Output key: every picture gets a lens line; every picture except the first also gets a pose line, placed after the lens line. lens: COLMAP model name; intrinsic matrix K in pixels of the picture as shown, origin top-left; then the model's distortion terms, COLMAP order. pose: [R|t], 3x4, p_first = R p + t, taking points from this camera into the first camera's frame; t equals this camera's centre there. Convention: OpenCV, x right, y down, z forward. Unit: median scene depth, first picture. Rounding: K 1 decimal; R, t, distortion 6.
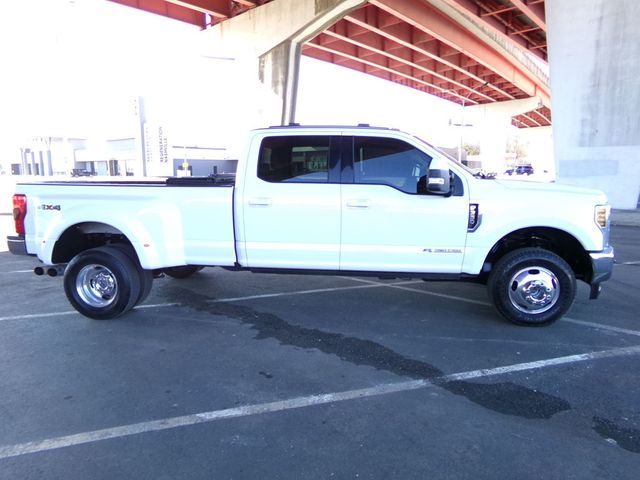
lens RADIAL K [[446.1, 0, 320.3], [0, 446.1, 223.0], [0, 0, 1]] dist [-0.032140, 0.080547]
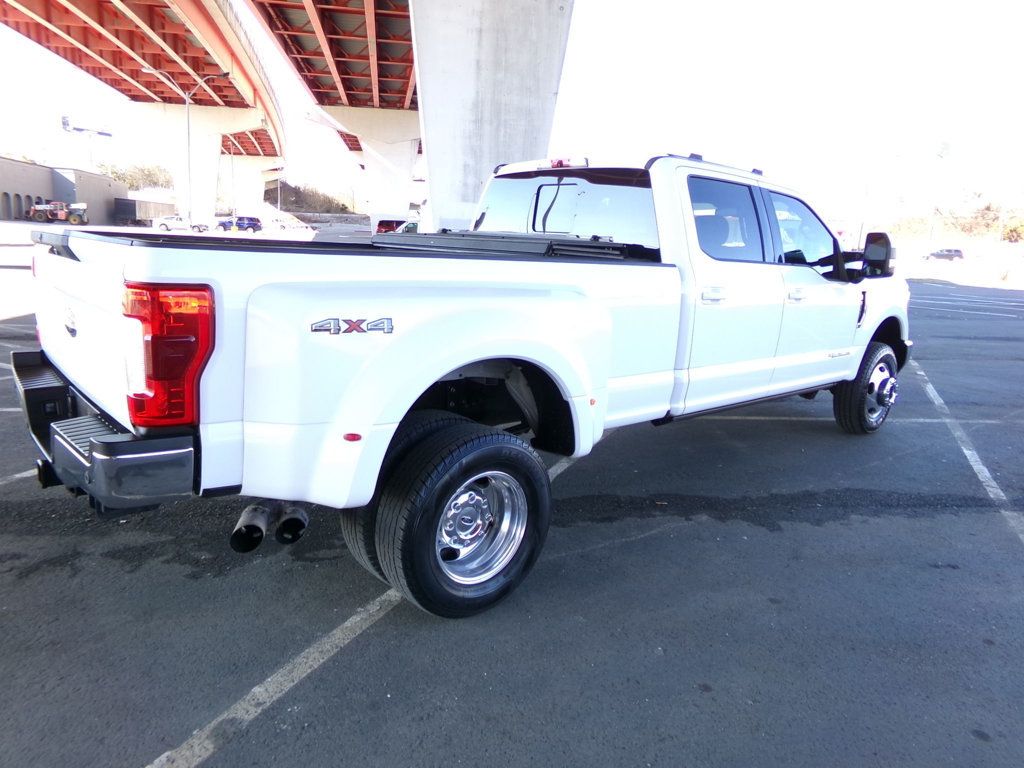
lens RADIAL K [[713.7, 0, 512.5], [0, 713.7, 356.8], [0, 0, 1]] dist [-0.032140, 0.080547]
pose [[0.639742, -0.088435, 0.763485, -0.292209], [0.034188, 0.995649, 0.086680, -0.016872], [-0.767829, -0.029351, 0.639982, 0.187172]]
